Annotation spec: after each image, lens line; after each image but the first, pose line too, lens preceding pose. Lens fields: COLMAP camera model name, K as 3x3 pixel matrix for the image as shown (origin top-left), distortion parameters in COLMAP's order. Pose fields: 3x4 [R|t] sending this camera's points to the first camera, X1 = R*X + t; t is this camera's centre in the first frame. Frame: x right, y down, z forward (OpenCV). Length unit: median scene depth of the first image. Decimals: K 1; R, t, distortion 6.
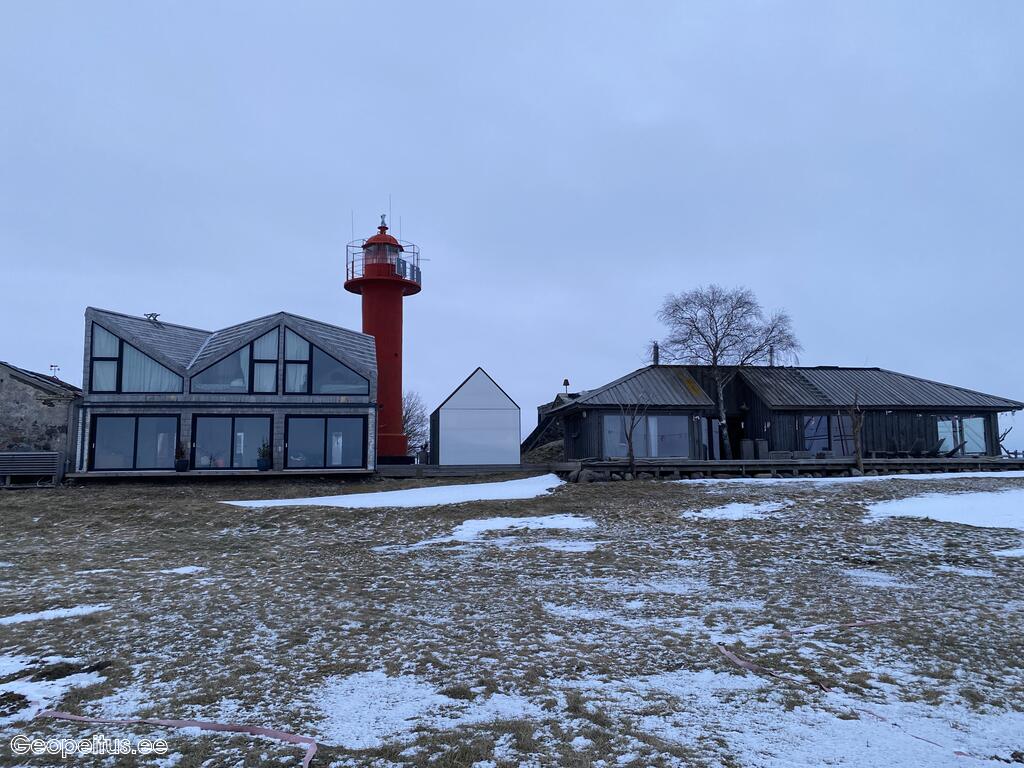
lens RADIAL K [[773.9, 0, 512.0], [0, 773.9, 384.0], [0, 0, 1]] dist [0.040670, -0.002383]
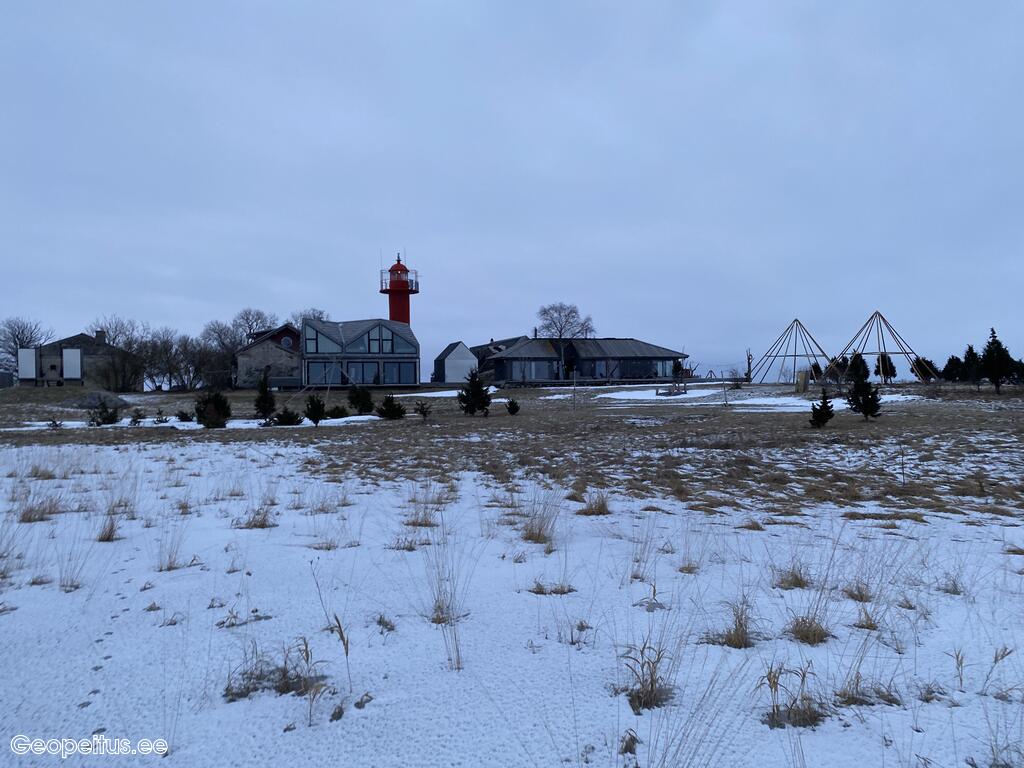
lens RADIAL K [[773.9, 0, 512.0], [0, 773.9, 384.0], [0, 0, 1]] dist [0.040670, -0.002383]
pose [[0.990843, -0.002390, 0.134995, -0.194224], [-0.012198, 0.994170, 0.107128, -0.137583], [-0.134464, -0.107794, 0.985038, -1.277999]]
